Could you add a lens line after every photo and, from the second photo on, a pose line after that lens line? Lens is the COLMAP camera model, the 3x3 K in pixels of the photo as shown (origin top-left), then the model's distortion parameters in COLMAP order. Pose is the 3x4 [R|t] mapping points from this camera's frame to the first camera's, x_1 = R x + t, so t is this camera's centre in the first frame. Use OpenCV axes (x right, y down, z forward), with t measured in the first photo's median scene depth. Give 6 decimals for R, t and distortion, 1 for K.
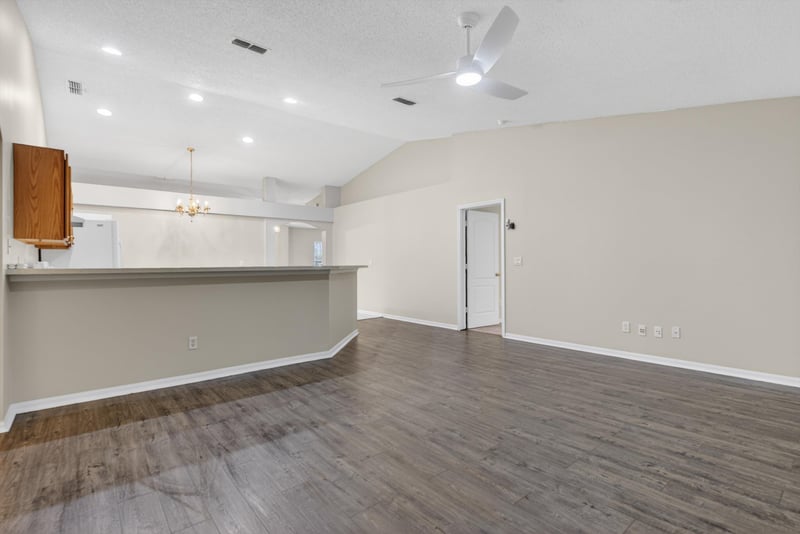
lens RADIAL K [[385.0, 0, 398.8], [0, 385.0, 262.5], [0, 0, 1]] dist [-0.000469, -0.001059]
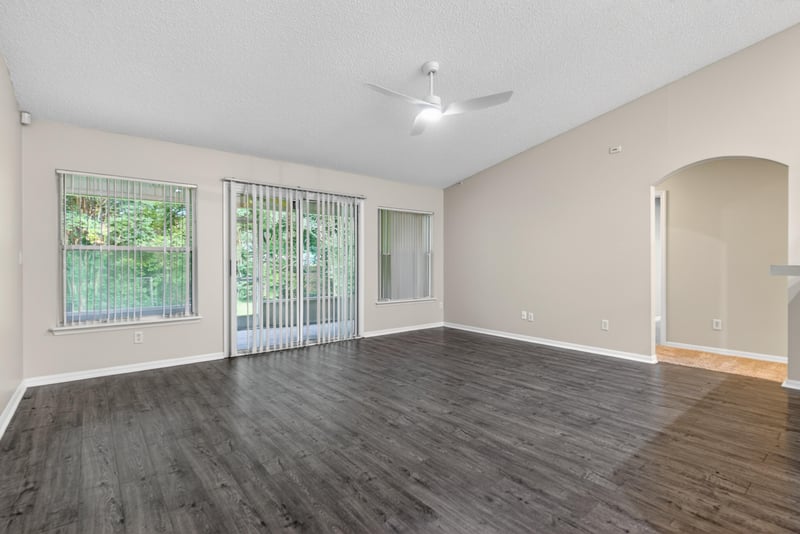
lens RADIAL K [[385.0, 0, 398.8], [0, 385.0, 262.5], [0, 0, 1]] dist [-0.000469, -0.001059]
pose [[-0.999932, 0.006950, 0.009390, 0.255511], [0.006885, 0.999952, -0.006925, 0.010243], [-0.009438, -0.006860, -0.999932, 2.058130]]
